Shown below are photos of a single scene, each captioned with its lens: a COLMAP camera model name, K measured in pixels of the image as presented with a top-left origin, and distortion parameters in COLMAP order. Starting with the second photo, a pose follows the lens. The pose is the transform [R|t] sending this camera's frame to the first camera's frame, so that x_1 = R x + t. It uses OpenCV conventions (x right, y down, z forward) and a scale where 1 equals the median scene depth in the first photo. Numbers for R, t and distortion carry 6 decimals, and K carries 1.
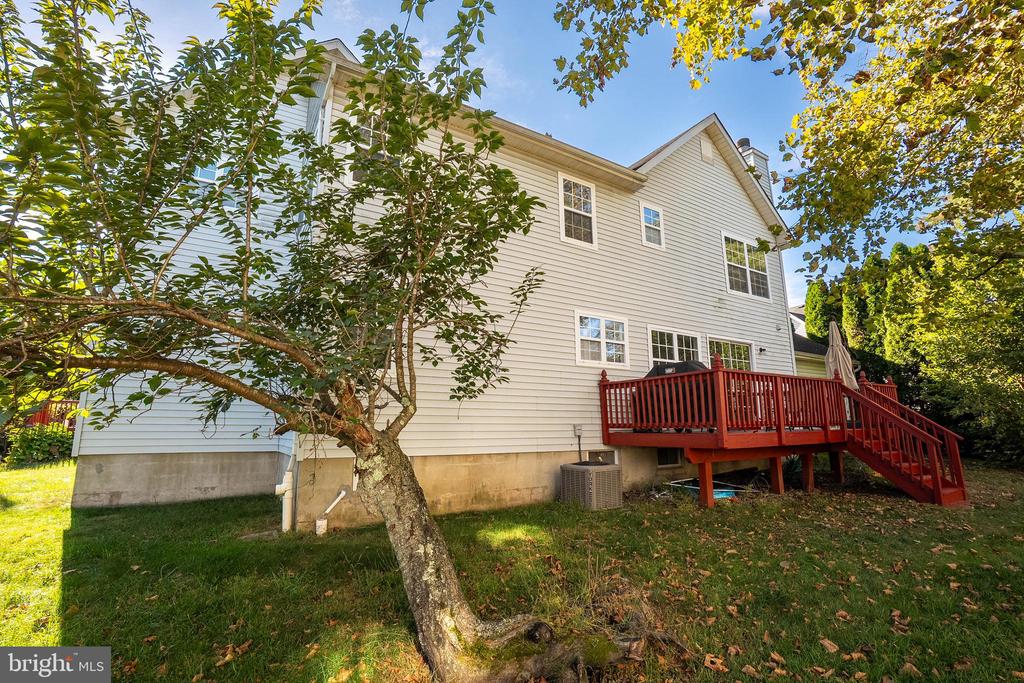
lens RADIAL K [[469.5, 0, 512.0], [0, 469.5, 341.5], [0, 0, 1]] dist [-0.032916, 0.001068]
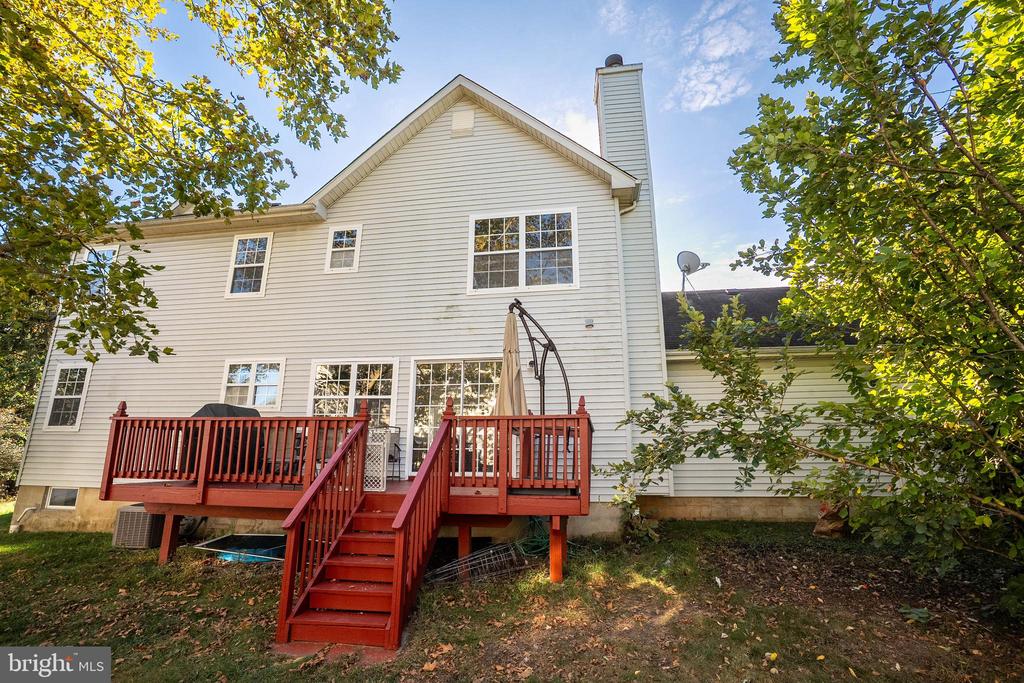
lens RADIAL K [[469.5, 0, 512.0], [0, 469.5, 341.5], [0, 0, 1]] dist [-0.032916, 0.001068]
pose [[0.754554, -0.137299, -0.641714, 1.422017], [0.122021, 0.990169, -0.068376, 0.045923], [0.644793, -0.026709, 0.763890, 0.648667]]
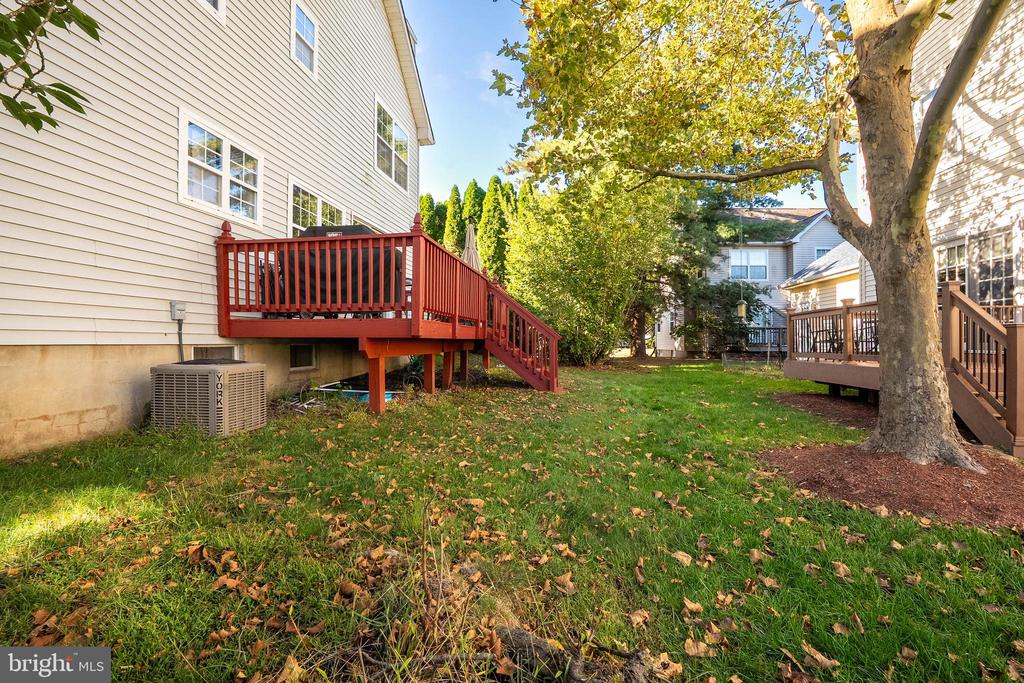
lens RADIAL K [[469.5, 0, 512.0], [0, 469.5, 341.5], [0, 0, 1]] dist [-0.032916, 0.001068]
pose [[0.640885, 0.007271, 0.767603, -0.035693], [-0.145629, 0.982948, 0.112277, 0.098030], [-0.753697, -0.183742, 0.631015, 0.298486]]
